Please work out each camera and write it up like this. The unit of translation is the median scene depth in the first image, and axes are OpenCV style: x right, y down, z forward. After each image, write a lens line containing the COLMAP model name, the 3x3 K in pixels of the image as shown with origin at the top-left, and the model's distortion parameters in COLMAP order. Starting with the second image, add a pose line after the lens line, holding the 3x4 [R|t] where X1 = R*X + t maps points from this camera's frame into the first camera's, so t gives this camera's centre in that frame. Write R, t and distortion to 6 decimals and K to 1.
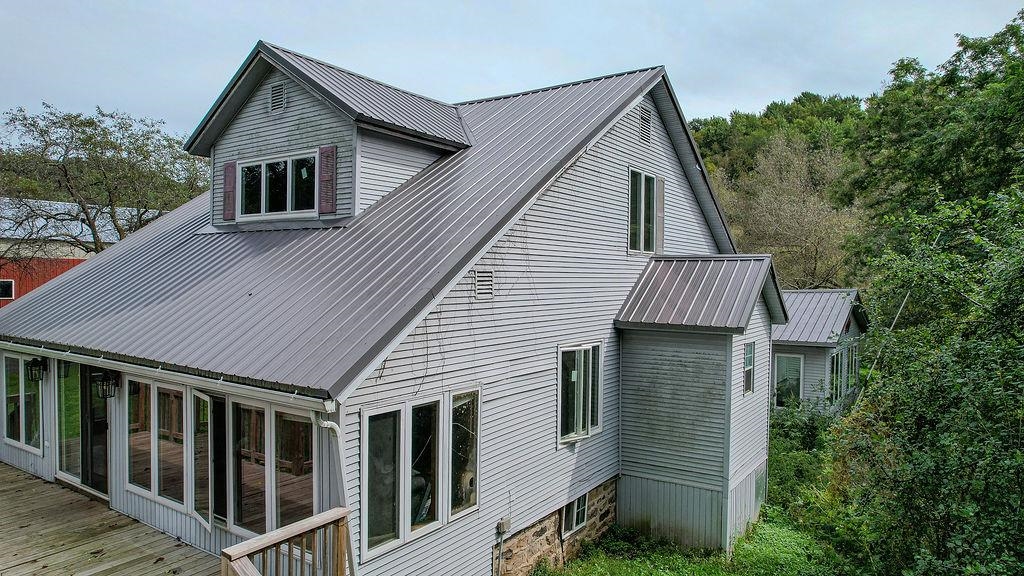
lens RADIAL K [[651.3, 0, 516.7], [0, 651.3, 287.8], [0, 0, 1]] dist [-0.048342, 0.011319]
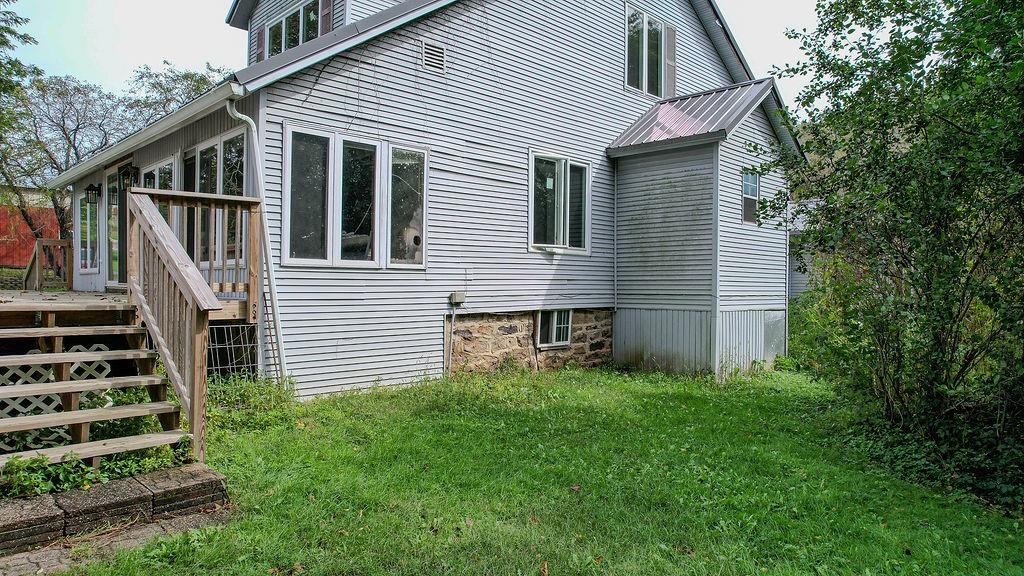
lens RADIAL K [[651.3, 0, 513.7], [0, 651.3, 285.4], [0, 0, 1]] dist [-0.048342, 0.011319]
pose [[0.981080, 0.001884, -0.193596, 0.219079], [-0.004621, 0.999896, -0.013689, 0.294177], [0.193550, 0.014325, 0.980986, 0.002670]]
